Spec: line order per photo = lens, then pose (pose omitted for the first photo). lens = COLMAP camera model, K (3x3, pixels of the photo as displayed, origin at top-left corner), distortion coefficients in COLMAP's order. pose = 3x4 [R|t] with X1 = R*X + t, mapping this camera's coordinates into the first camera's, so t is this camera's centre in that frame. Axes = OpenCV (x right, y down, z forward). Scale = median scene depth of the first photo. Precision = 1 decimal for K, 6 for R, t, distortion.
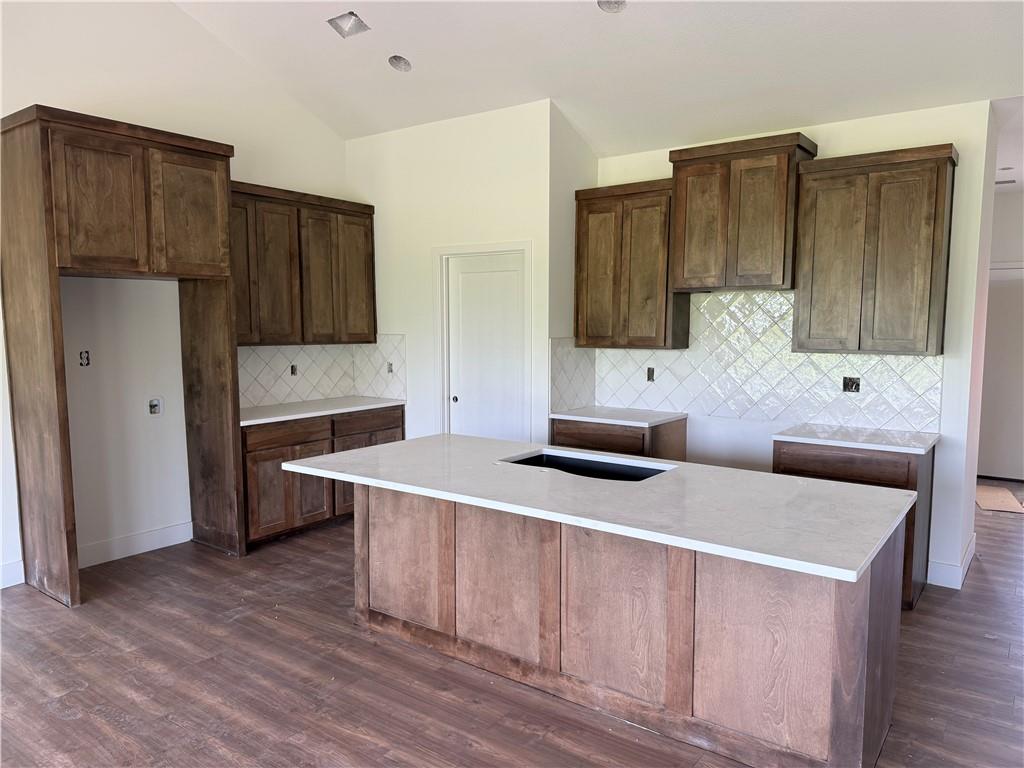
lens RADIAL K [[719.1, 0, 515.1], [0, 719.1, 391.7], [0, 0, 1]] dist [-0.005644, -0.006683]
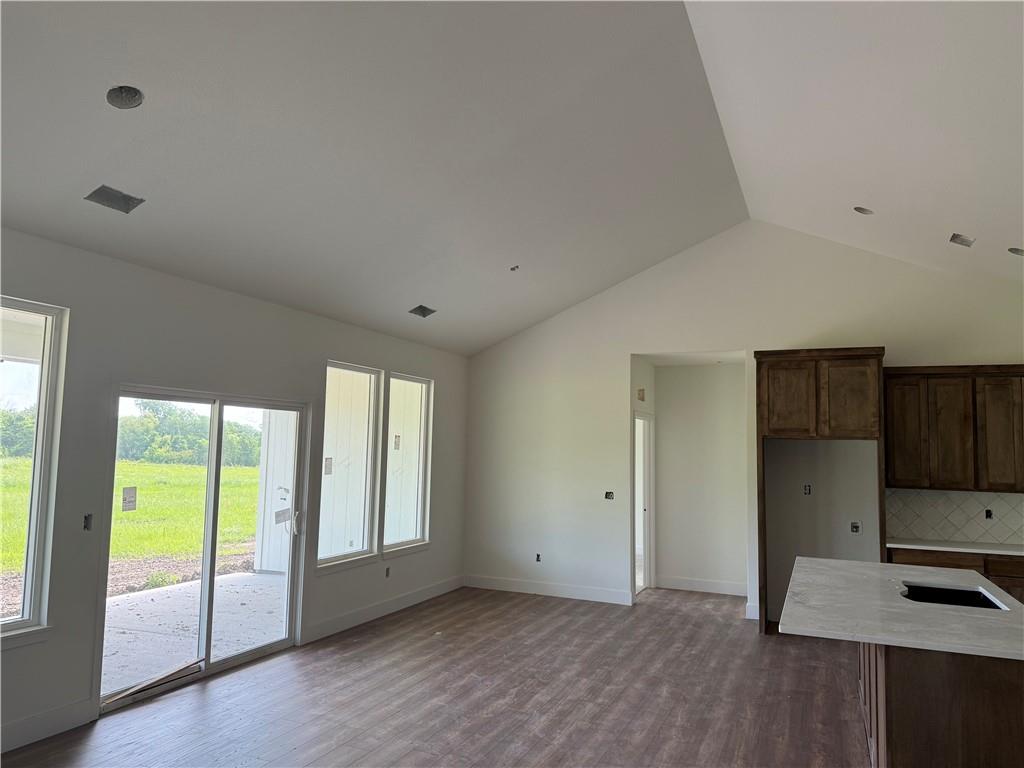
lens RADIAL K [[719.1, 0, 515.1], [0, 719.1, 391.7], [0, 0, 1]] dist [-0.005644, -0.006683]
pose [[0.219704, -0.078760, -0.972382, 0.905744], [-0.121662, 0.986743, -0.107412, -0.011413], [0.967951, 0.141900, 0.207210, 0.004357]]
